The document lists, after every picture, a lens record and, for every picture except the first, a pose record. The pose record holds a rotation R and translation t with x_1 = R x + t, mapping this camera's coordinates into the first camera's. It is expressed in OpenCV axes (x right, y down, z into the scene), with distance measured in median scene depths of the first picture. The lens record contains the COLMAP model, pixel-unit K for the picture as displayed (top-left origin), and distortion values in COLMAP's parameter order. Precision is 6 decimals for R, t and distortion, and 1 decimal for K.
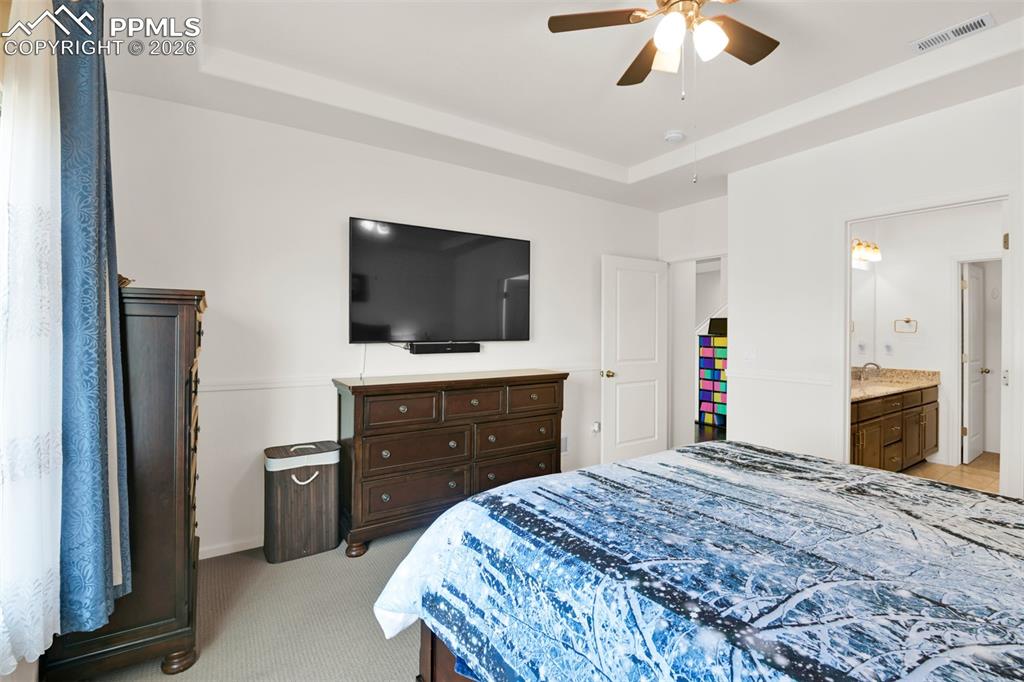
lens RADIAL K [[457.6, 0, 512.0], [0, 457.6, 341.0], [0, 0, 1]] dist [-0.001786, -0.000387]
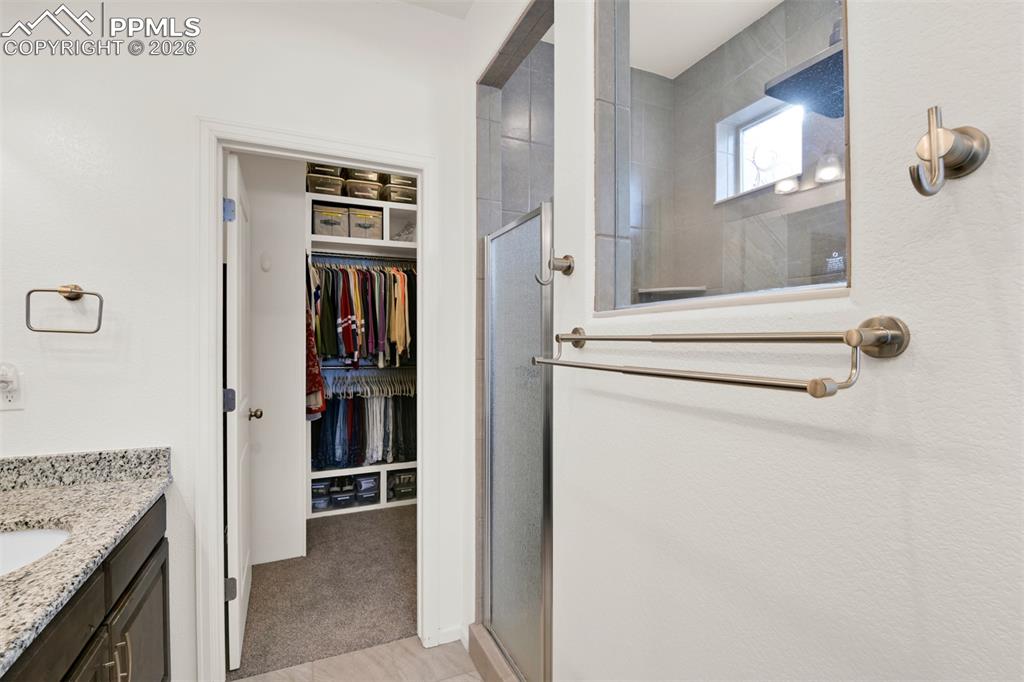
lens RADIAL K [[457.6, 0, 512.0], [0, 457.6, 341.0], [0, 0, 1]] dist [-0.001786, -0.000387]
pose [[0.151885, 0.000514, 0.988398, 0.603951], [0.014921, 0.999885, -0.002813, -0.006065], [-0.988286, 0.015175, 0.151860, 0.657124]]
